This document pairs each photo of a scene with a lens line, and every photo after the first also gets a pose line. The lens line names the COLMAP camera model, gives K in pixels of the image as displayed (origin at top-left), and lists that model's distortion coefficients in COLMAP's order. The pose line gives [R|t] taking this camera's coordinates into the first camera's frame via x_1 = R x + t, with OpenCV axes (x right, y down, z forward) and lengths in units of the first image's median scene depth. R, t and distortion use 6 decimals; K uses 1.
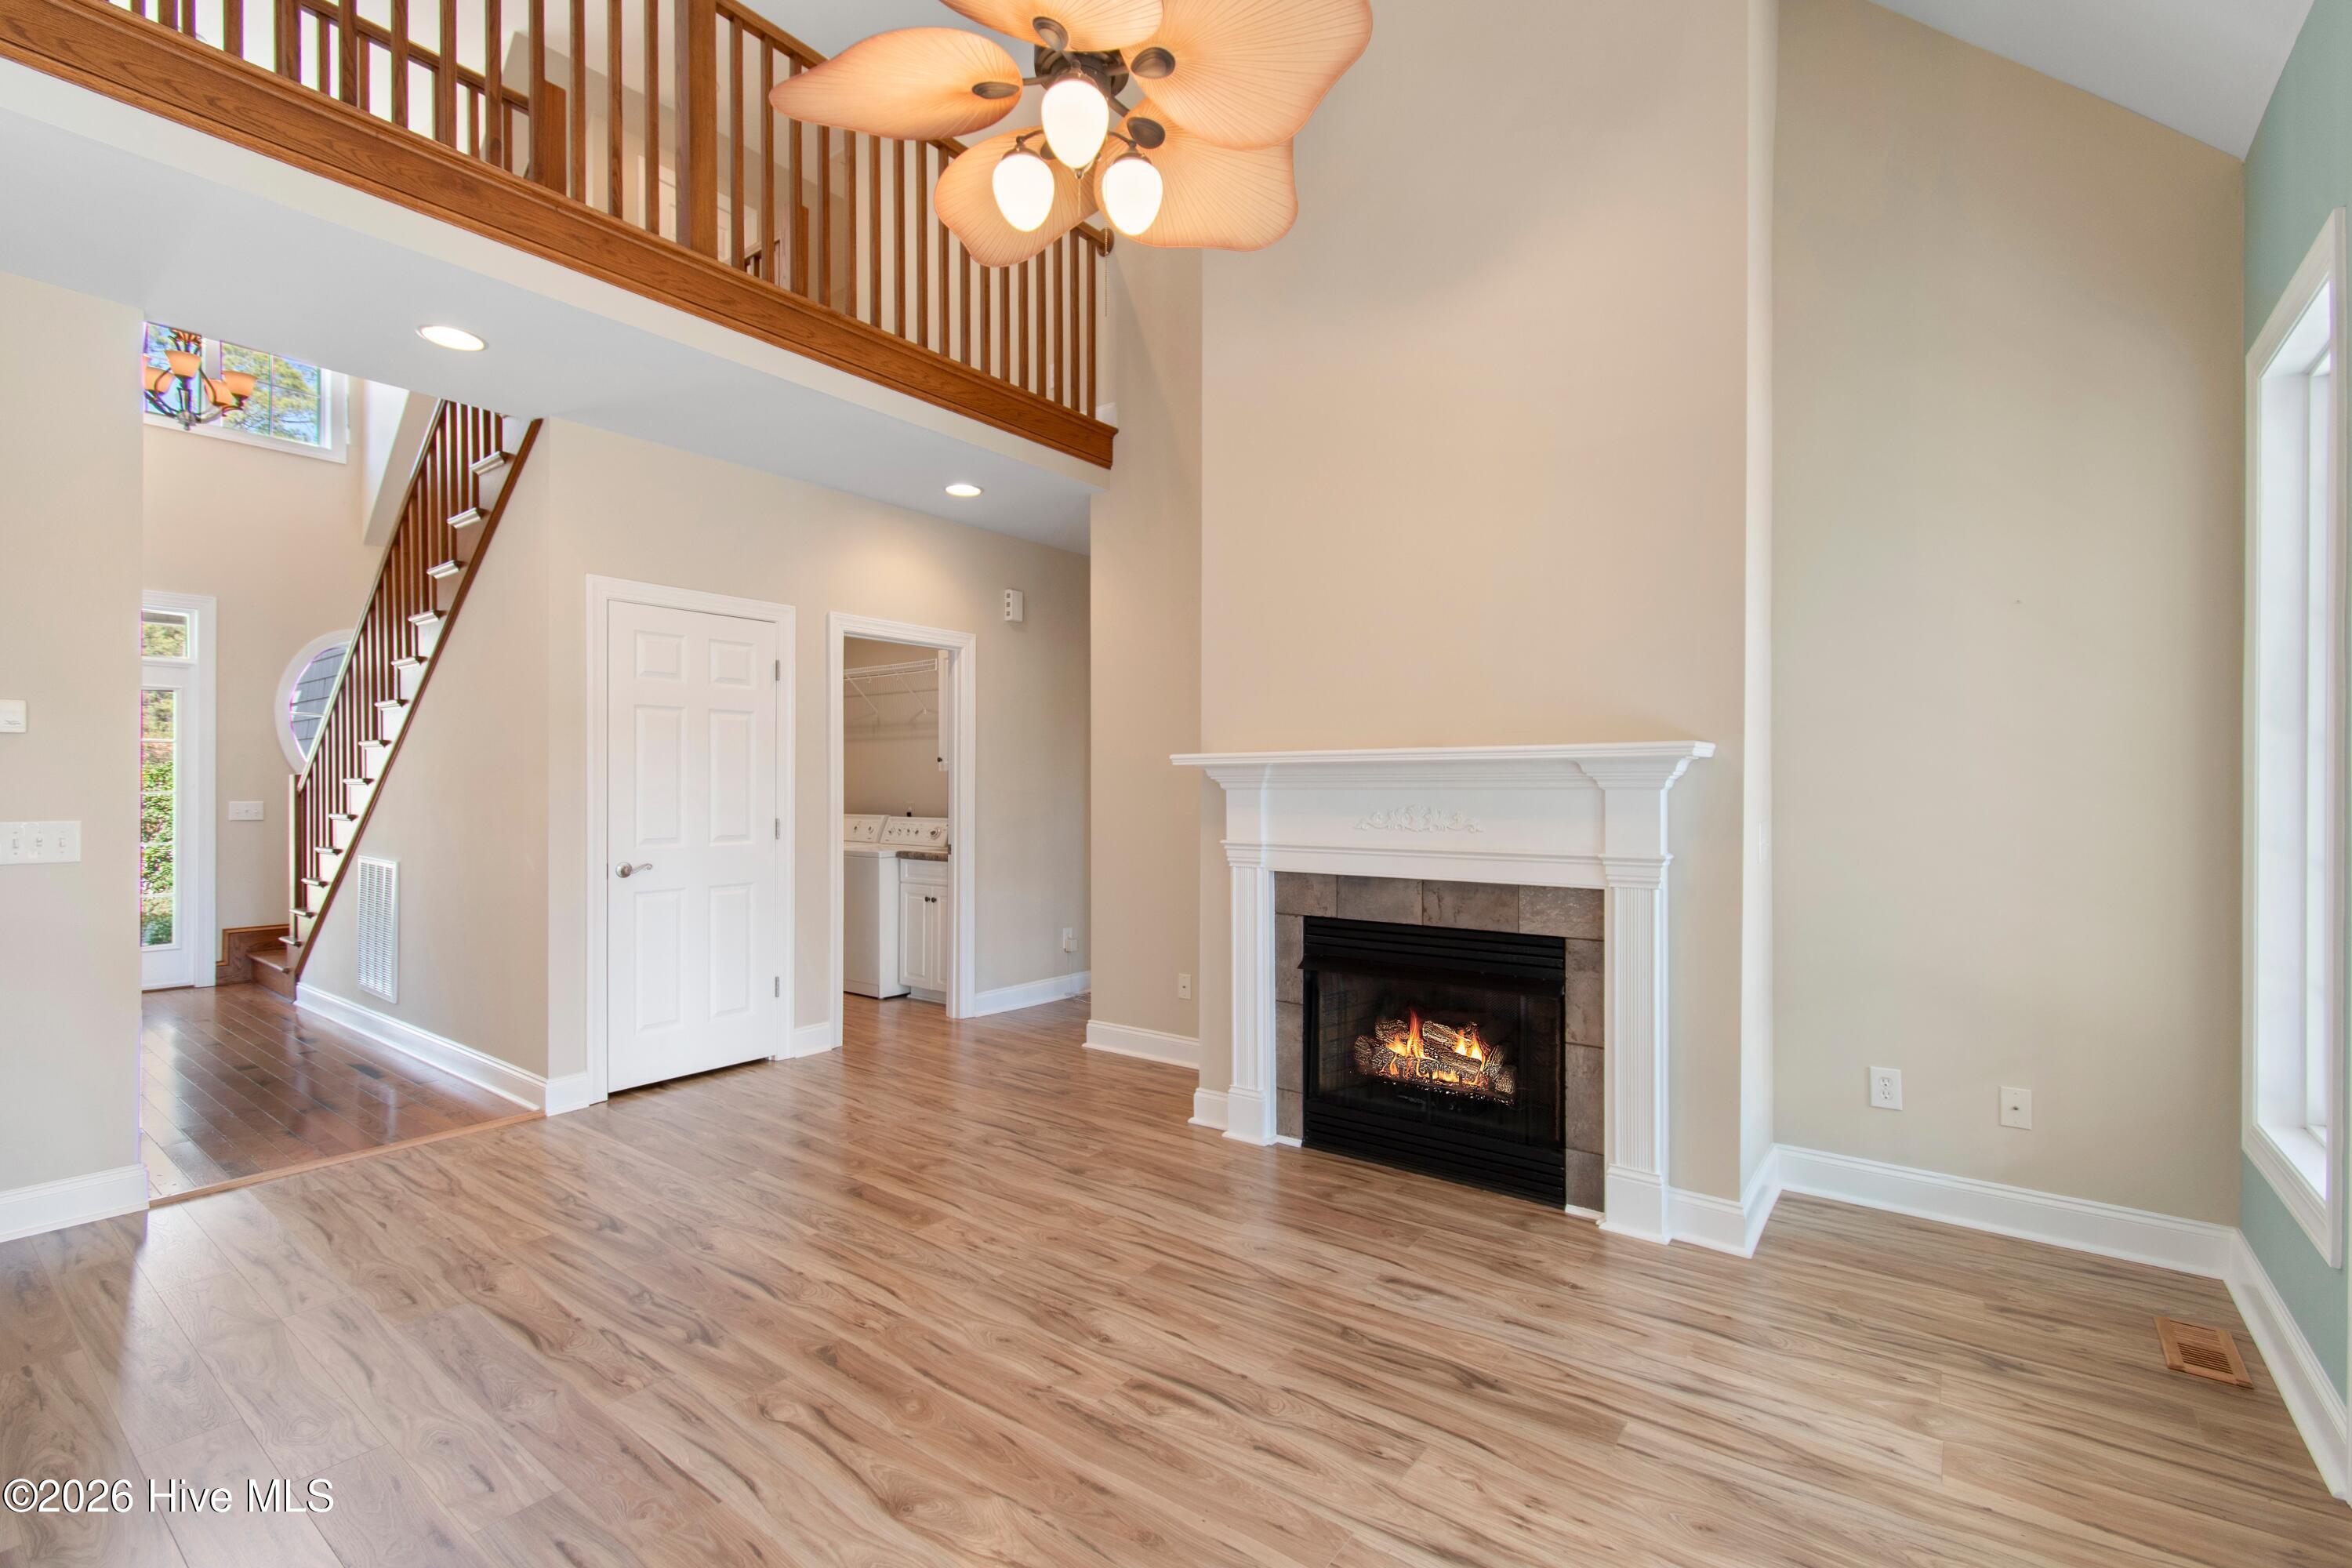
lens RADIAL K [[1040.2, 0, 1167.1], [0, 1040.2, 787.0], [0, 0, 1]] dist [0.006824, -0.000579]
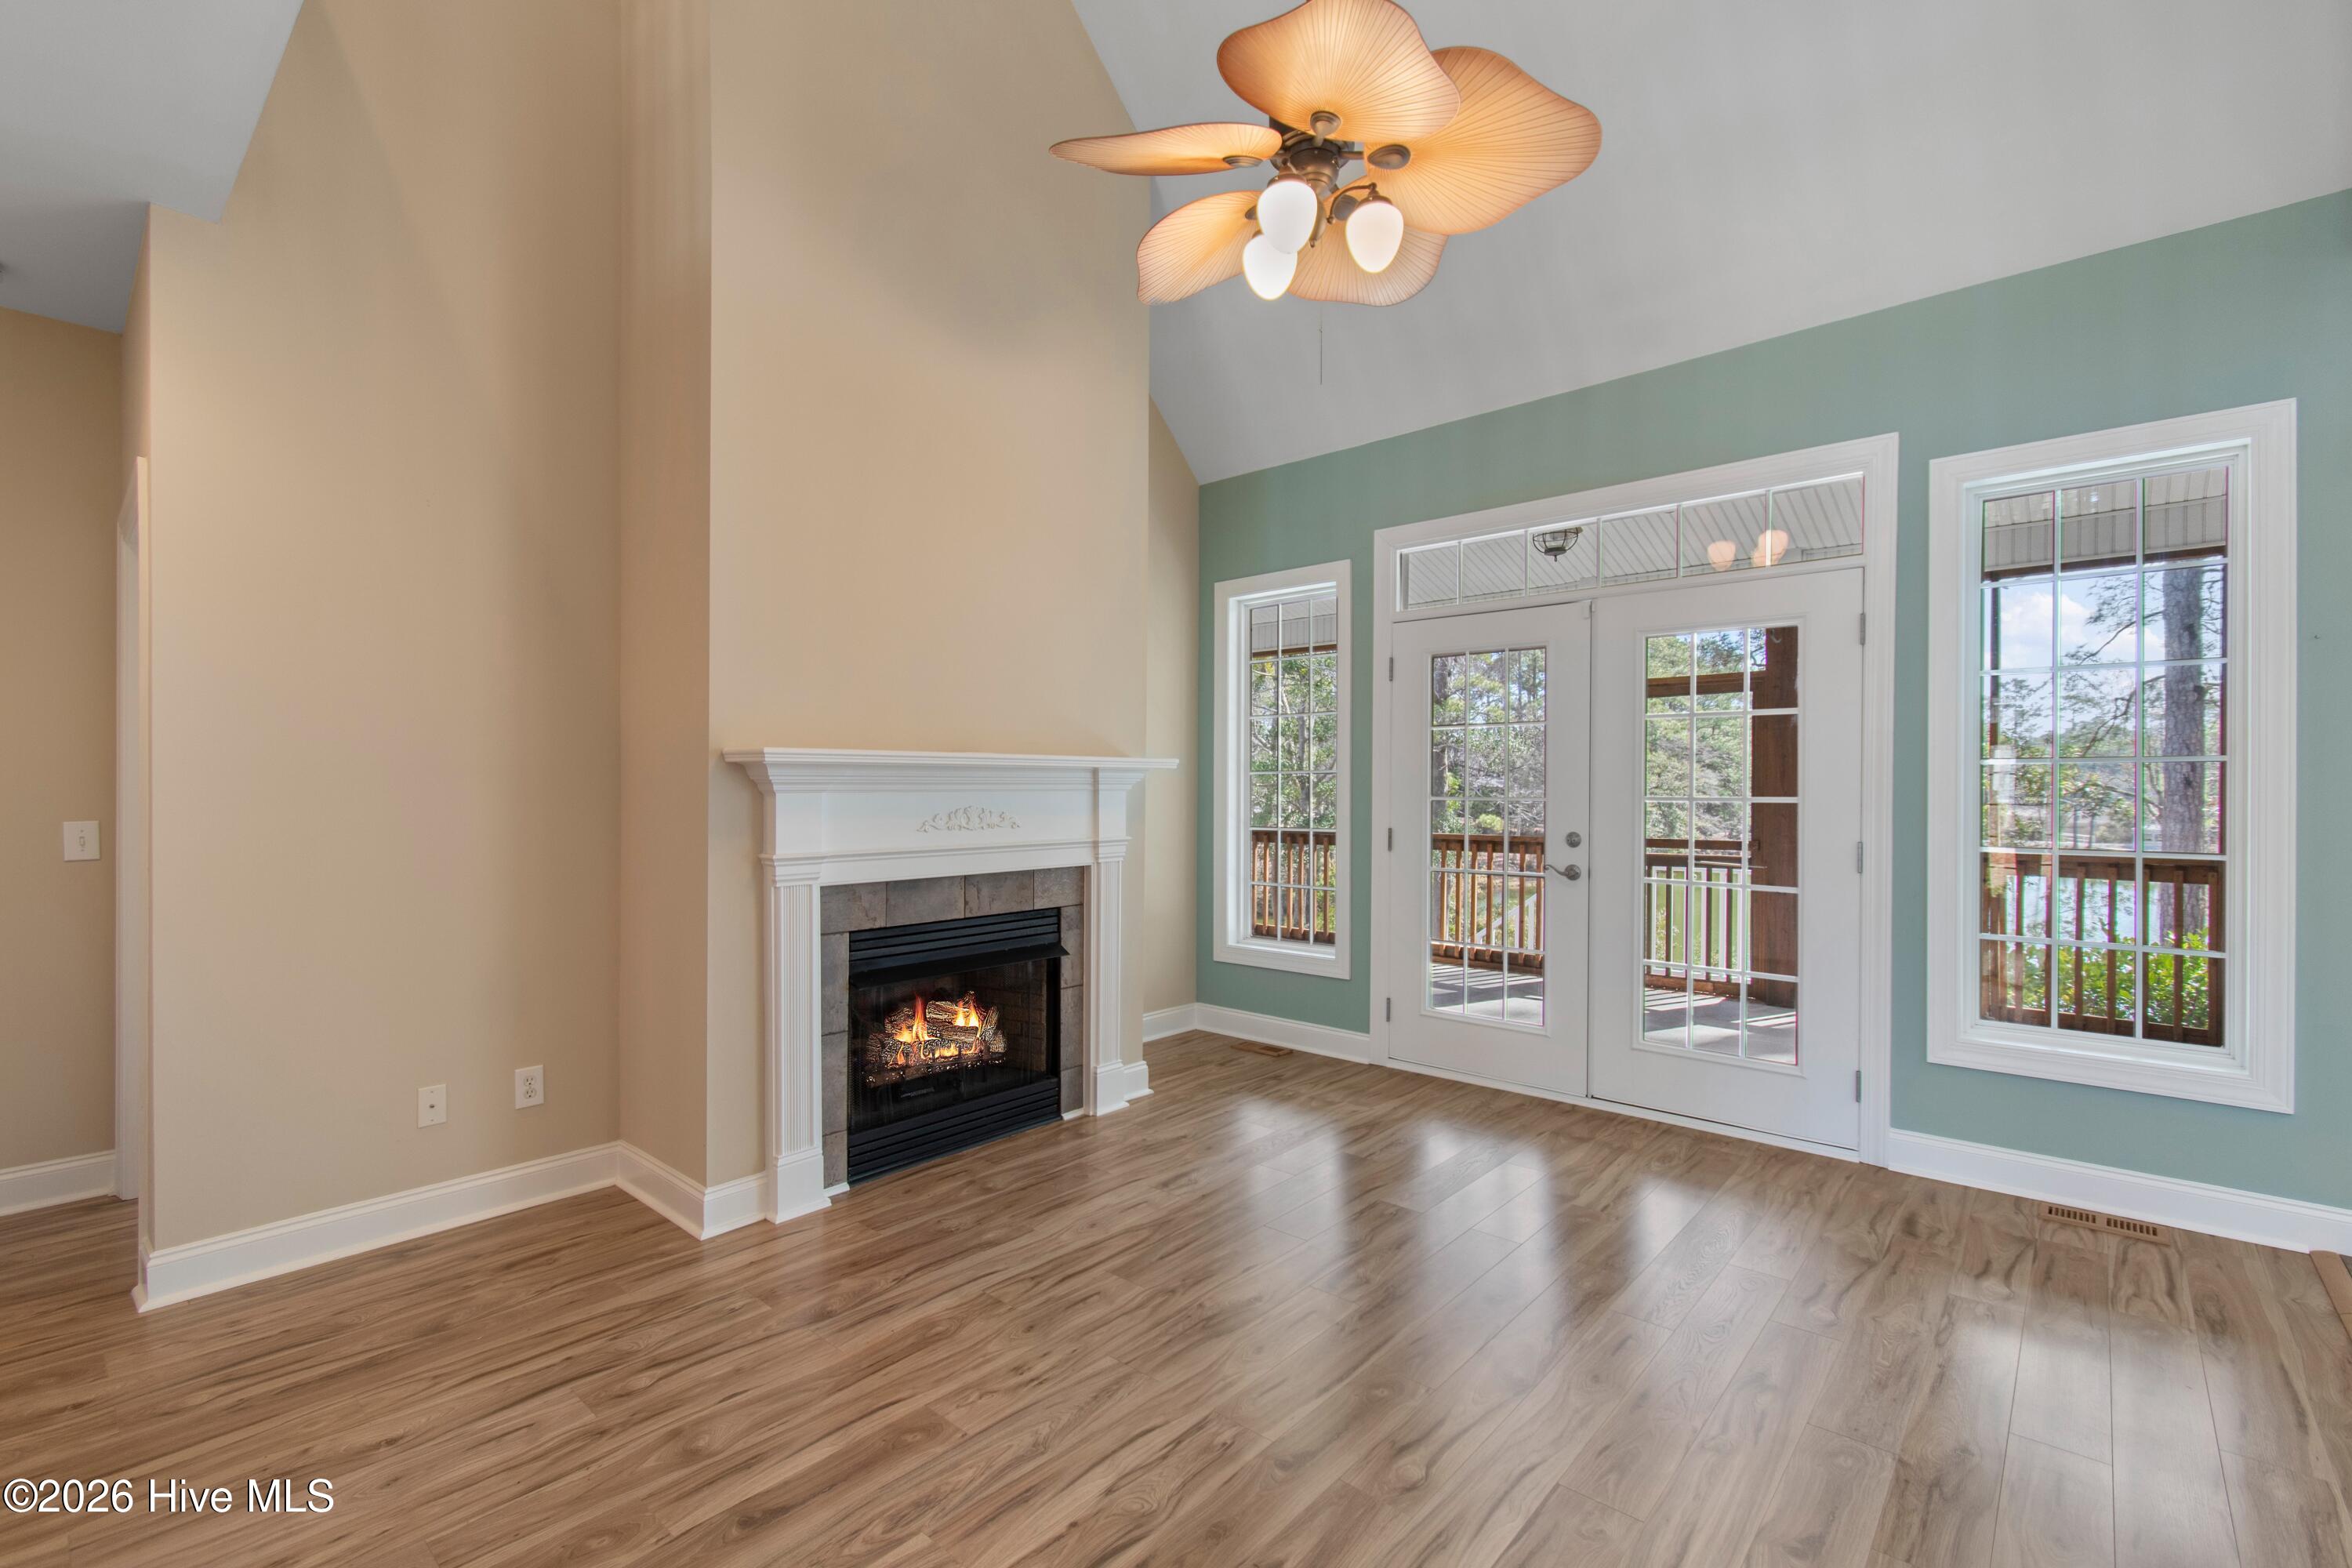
lens RADIAL K [[1040.2, 0, 1167.1], [0, 1040.2, 787.0], [0, 0, 1]] dist [0.006824, -0.000579]
pose [[0.068977, 0.000039, 0.997618, -0.835033], [-0.004815, 0.999988, 0.000294, -0.003415], [-0.997607, -0.004823, 0.068976, 0.740405]]
